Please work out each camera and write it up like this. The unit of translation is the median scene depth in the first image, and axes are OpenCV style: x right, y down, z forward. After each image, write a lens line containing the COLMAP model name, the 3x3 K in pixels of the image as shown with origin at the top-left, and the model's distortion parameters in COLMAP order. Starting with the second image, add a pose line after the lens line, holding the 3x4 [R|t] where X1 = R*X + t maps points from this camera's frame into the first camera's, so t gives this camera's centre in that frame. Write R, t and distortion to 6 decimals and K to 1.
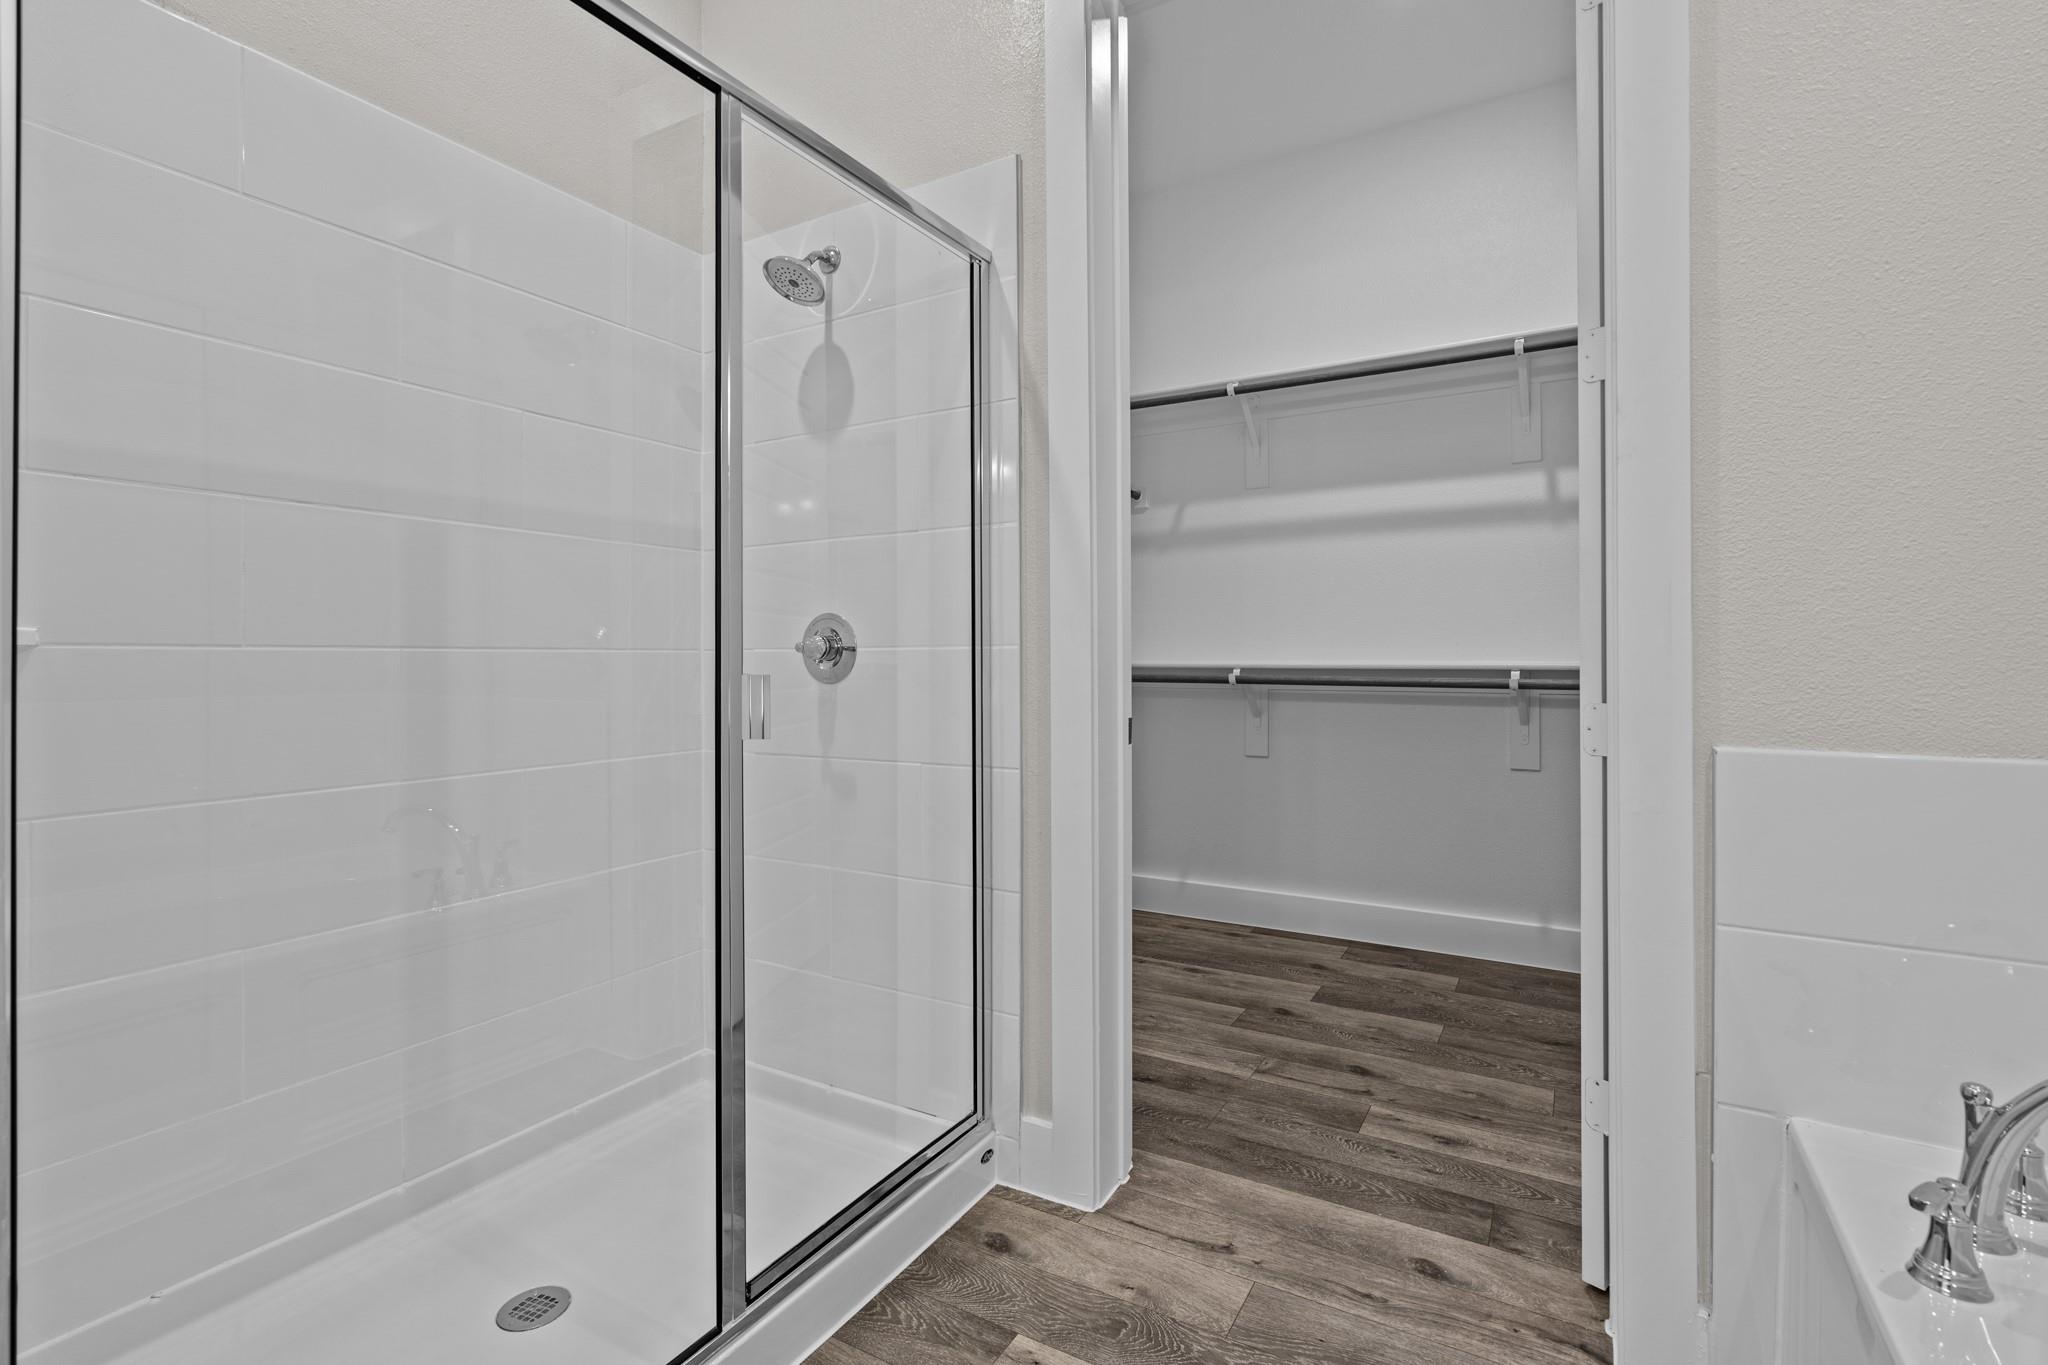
lens RADIAL K [[933.1, 0, 1022.3], [0, 933.1, 667.6], [0, 0, 1]] dist [-0.001713, 0.001163]
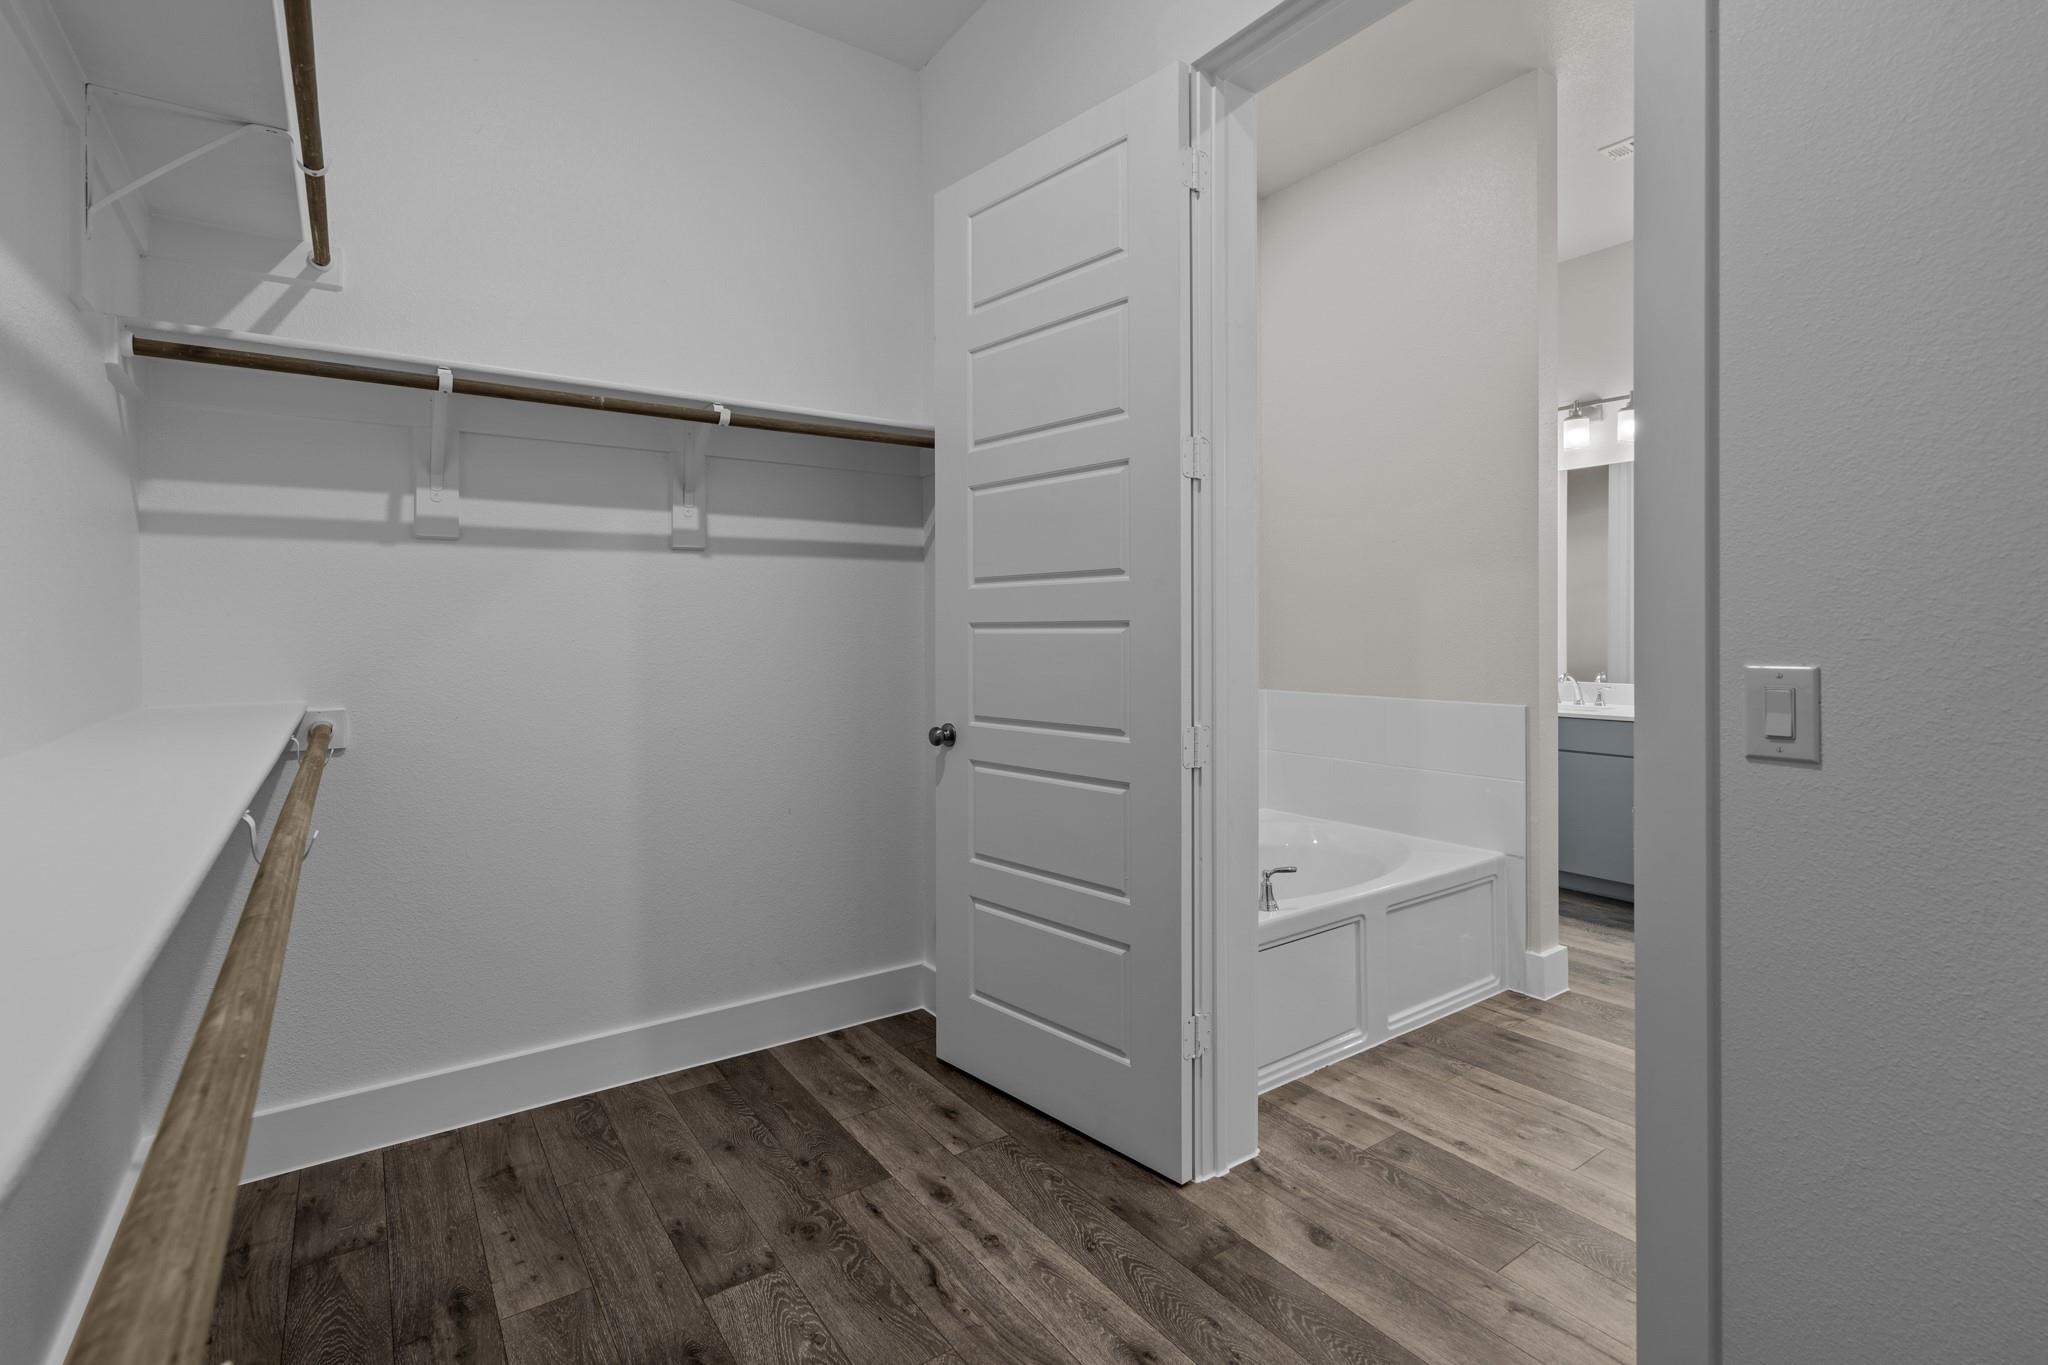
lens RADIAL K [[933.1, 0, 1023.7], [0, 933.1, 665.9], [0, 0, 1]] dist [-0.001713, 0.001163]
pose [[-0.909092, -0.006125, 0.416551, 0.291251], [0.011975, 0.999095, 0.040825, -0.098585], [-0.416424, 0.042102, -0.908195, 2.113676]]
